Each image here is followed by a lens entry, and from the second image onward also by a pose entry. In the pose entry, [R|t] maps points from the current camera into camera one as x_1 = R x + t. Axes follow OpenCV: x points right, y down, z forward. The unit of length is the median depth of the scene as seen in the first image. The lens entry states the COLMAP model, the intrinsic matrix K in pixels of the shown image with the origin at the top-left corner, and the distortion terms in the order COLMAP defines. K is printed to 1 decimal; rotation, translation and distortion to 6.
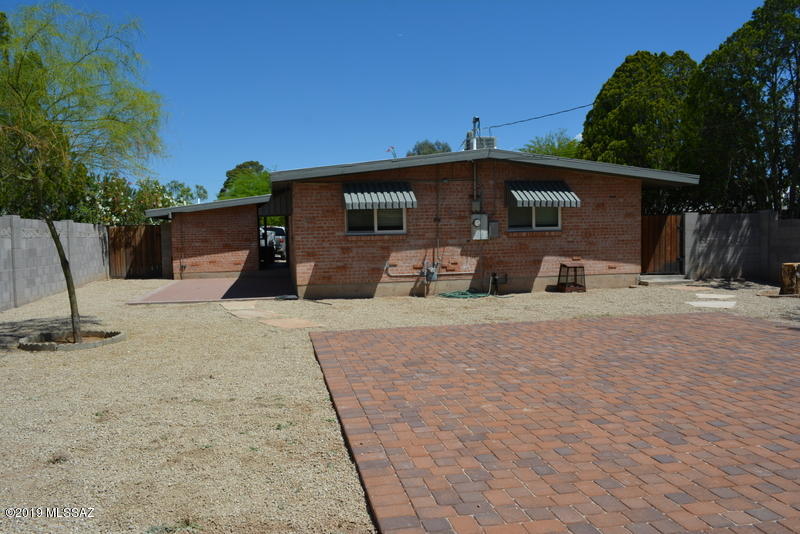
lens RADIAL K [[627.3, 0, 403.8], [0, 627.3, 270.7], [0, 0, 1]] dist [-0.013796, 0.020060]
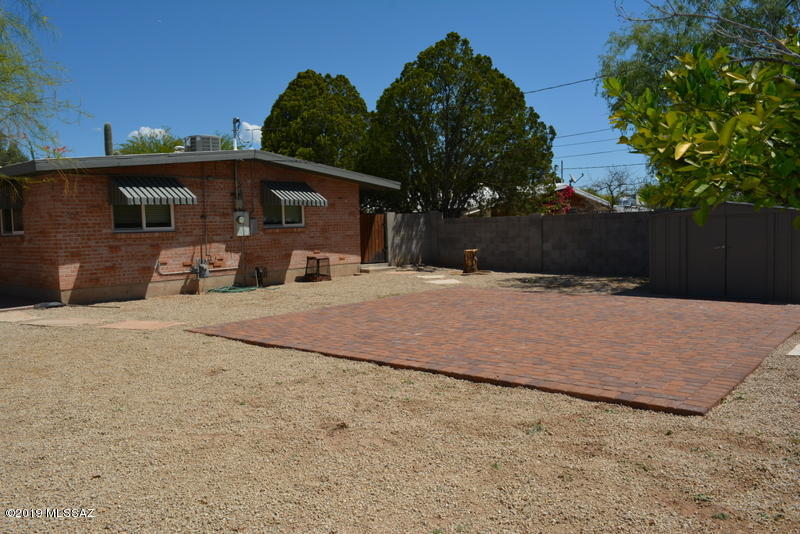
lens RADIAL K [[627.3, 0, 403.0], [0, 627.3, 271.2], [0, 0, 1]] dist [-0.013796, 0.020060]
pose [[0.783362, -0.046966, 0.619789, -0.314895], [0.047013, 0.998762, 0.016262, 0.004609], [-0.619786, 0.016399, 0.784600, 0.016162]]
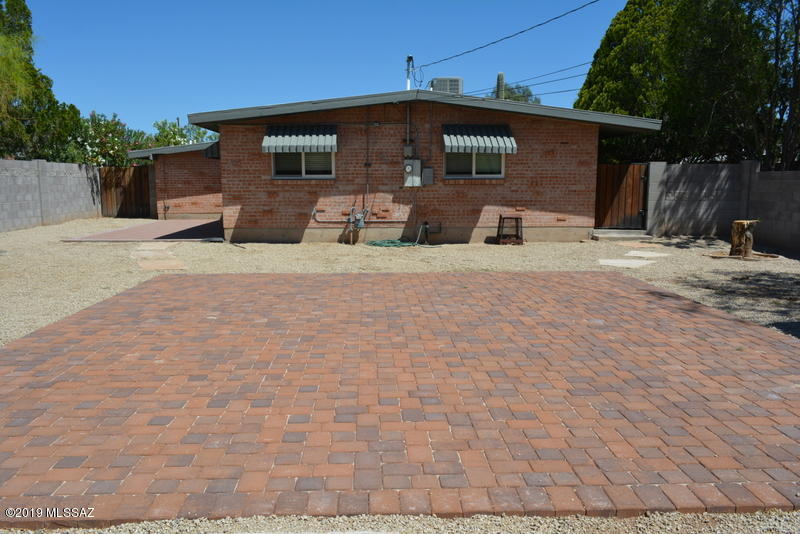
lens RADIAL K [[627.3, 0, 401.2], [0, 627.3, 267.8], [0, 0, 1]] dist [-0.013796, 0.020060]
pose [[0.988604, 0.040438, -0.145008, 0.245260], [-0.028694, 0.996204, 0.082185, -0.003899], [0.147781, -0.077088, 0.986011, 0.040553]]
